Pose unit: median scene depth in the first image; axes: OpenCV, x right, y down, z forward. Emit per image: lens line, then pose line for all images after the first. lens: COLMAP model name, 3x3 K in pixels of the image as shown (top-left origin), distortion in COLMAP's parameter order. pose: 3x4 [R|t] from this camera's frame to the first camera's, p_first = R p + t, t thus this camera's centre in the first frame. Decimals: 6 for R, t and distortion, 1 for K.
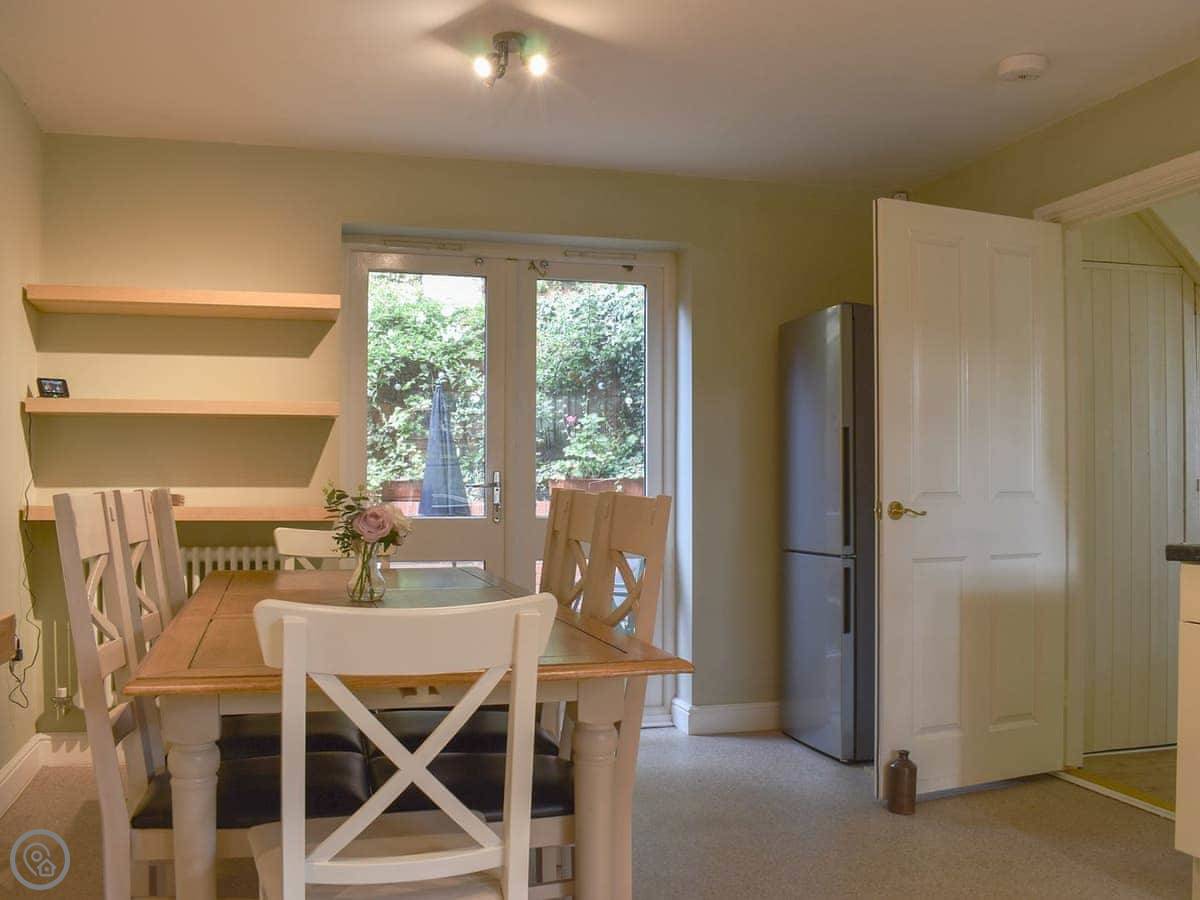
lens RADIAL K [[1119.9, 0, 600.0], [0, 1119.9, 450.0], [0, 0, 1]] dist [-0.107078, 0.011726]
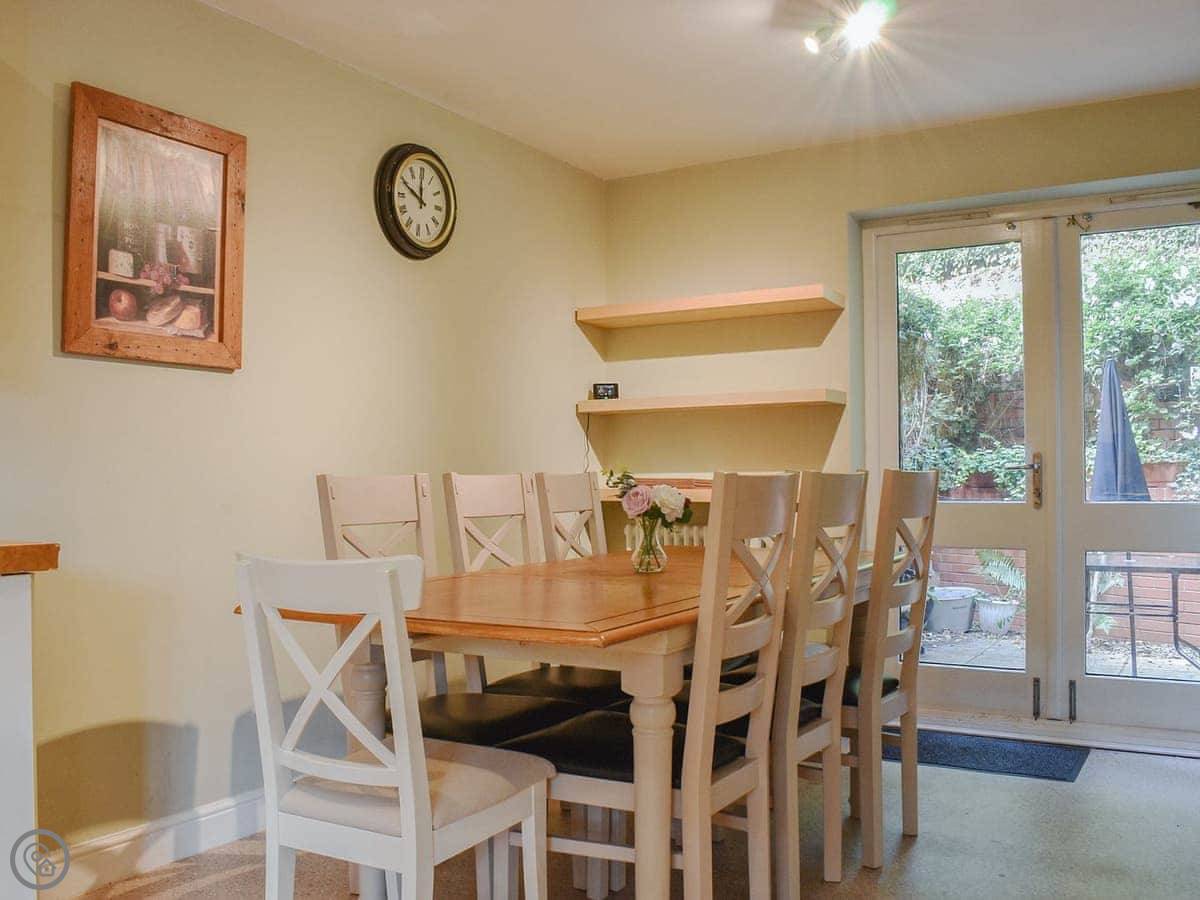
lens RADIAL K [[1119.9, 0, 600.0], [0, 1119.9, 450.0], [0, 0, 1]] dist [-0.107078, 0.011726]
pose [[0.678872, -0.023688, -0.733874, 0.319333], [0.030404, 0.999529, -0.004137, 0.010375], [0.733627, -0.019504, 0.679273, 0.124092]]
